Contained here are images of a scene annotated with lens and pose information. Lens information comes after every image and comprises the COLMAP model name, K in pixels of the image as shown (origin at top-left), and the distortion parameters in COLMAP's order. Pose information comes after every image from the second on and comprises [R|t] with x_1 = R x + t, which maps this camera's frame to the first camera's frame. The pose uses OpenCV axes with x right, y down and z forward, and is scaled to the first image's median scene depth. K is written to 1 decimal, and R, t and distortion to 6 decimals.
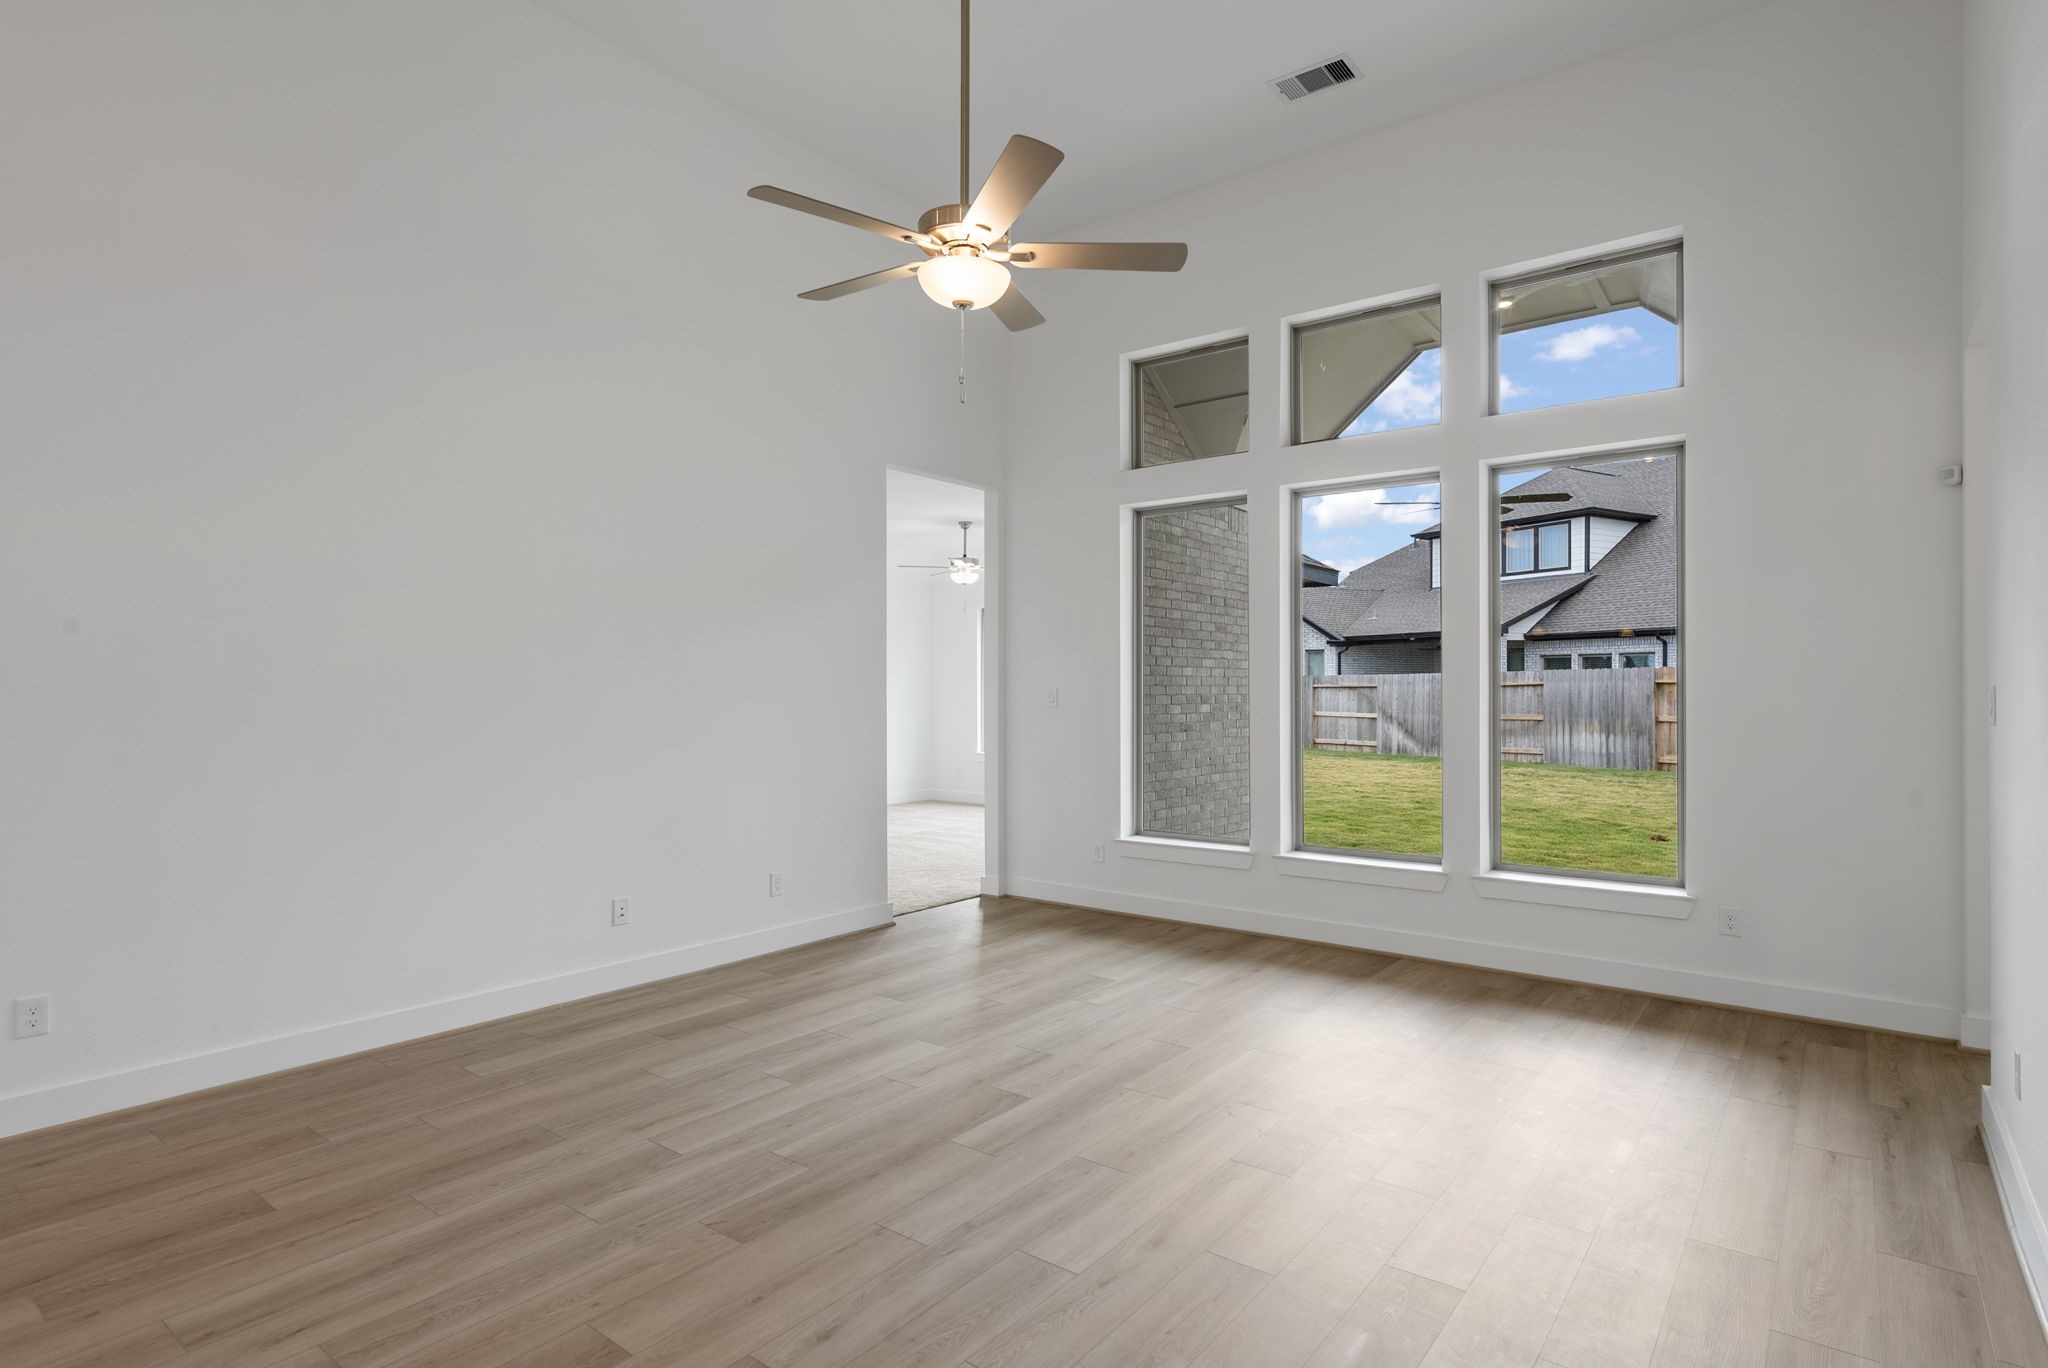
lens RADIAL K [[1064.3, 0, 1028.1], [0, 1064.3, 691.3], [0, 0, 1]] dist [-0.000531, -0.000211]
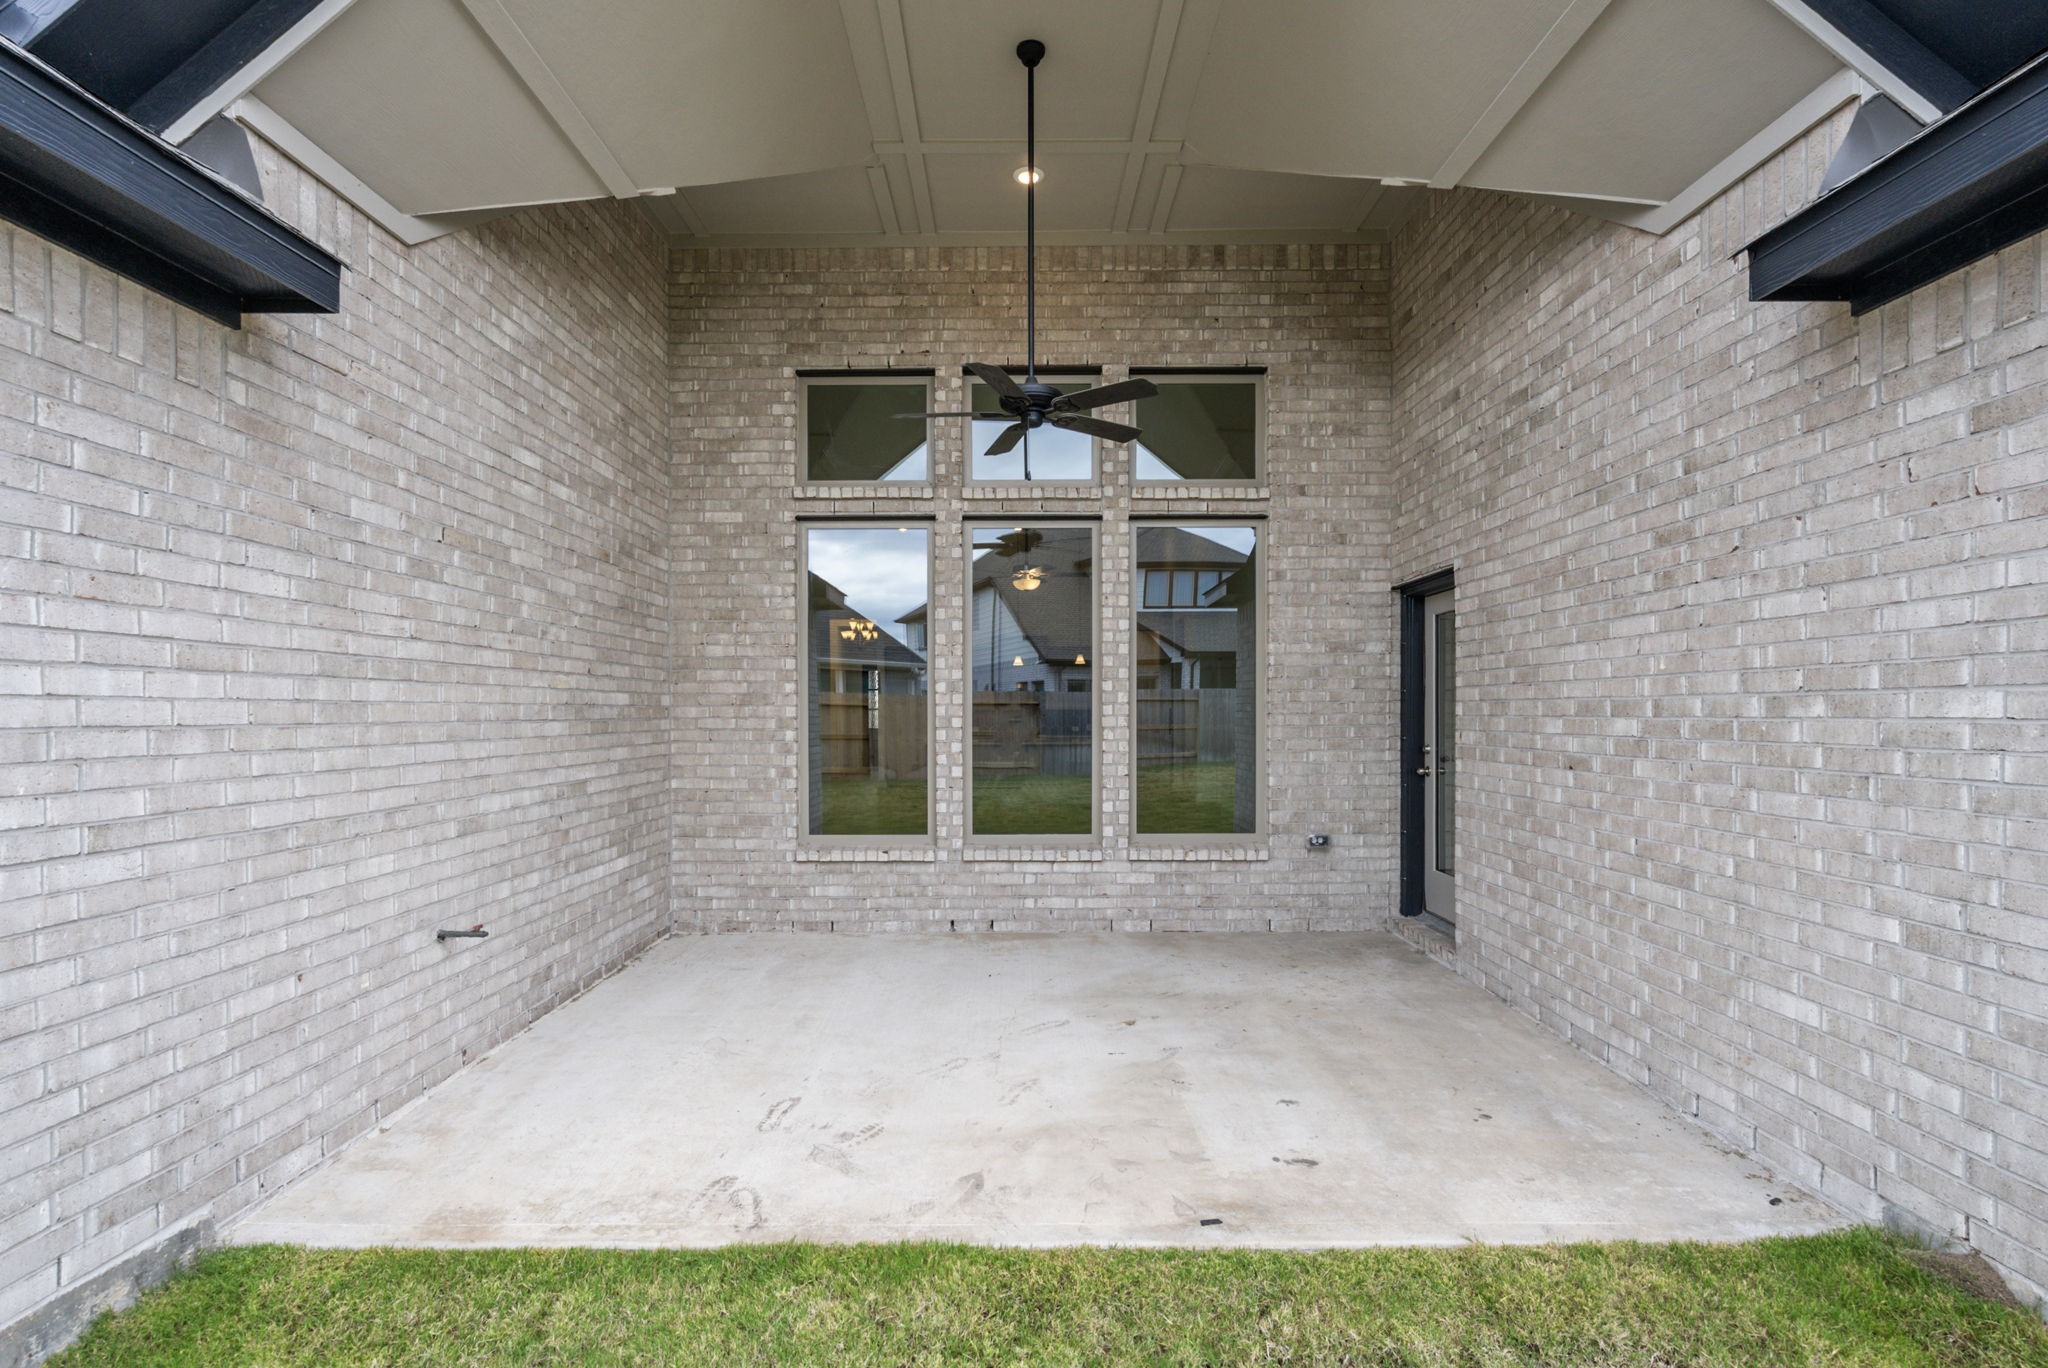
lens RADIAL K [[1064.3, 0, 1028.1], [0, 1064.3, 691.3], [0, 0, 1]] dist [-0.000531, -0.000211]
pose [[-0.788003, -0.009786, -0.615593, 1.590493], [0.001950, 0.999829, -0.018391, 0.020883], [0.615668, -0.015692, -0.787849, 2.946230]]
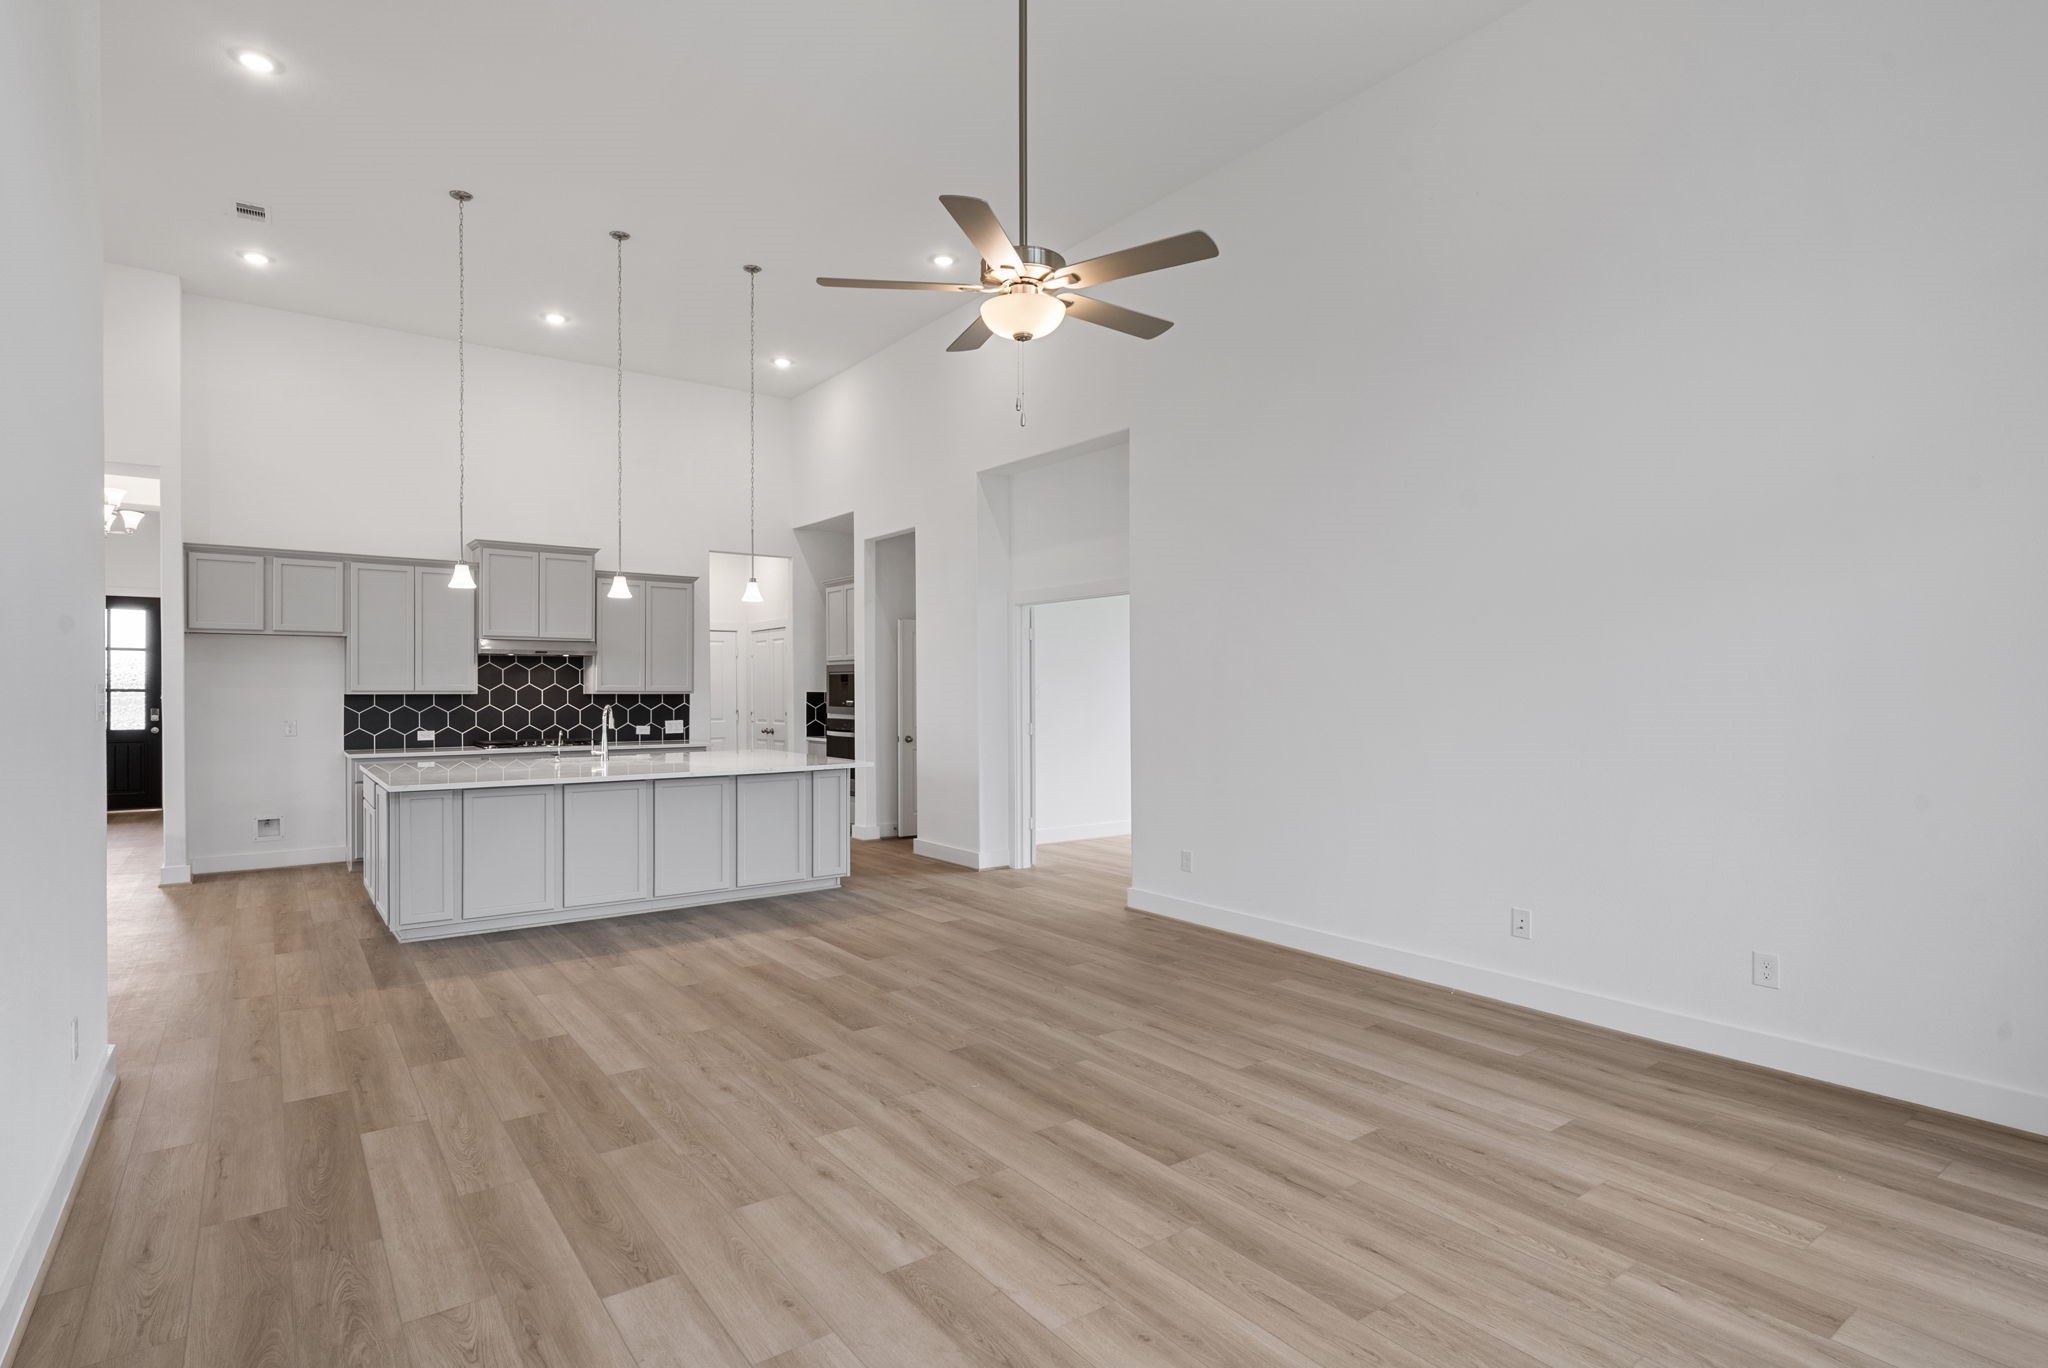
lens RADIAL K [[1037.1, 0, 1025.2], [0, 1037.1, 691.6], [0, 0, 1]] dist [0.000704, -0.000009]
pose [[-0.275675, 0.002470, -0.961248, 0.799258], [-0.000336, 0.999996, 0.002666, -0.000657], [0.961251, 0.001058, -0.275673, 1.071317]]
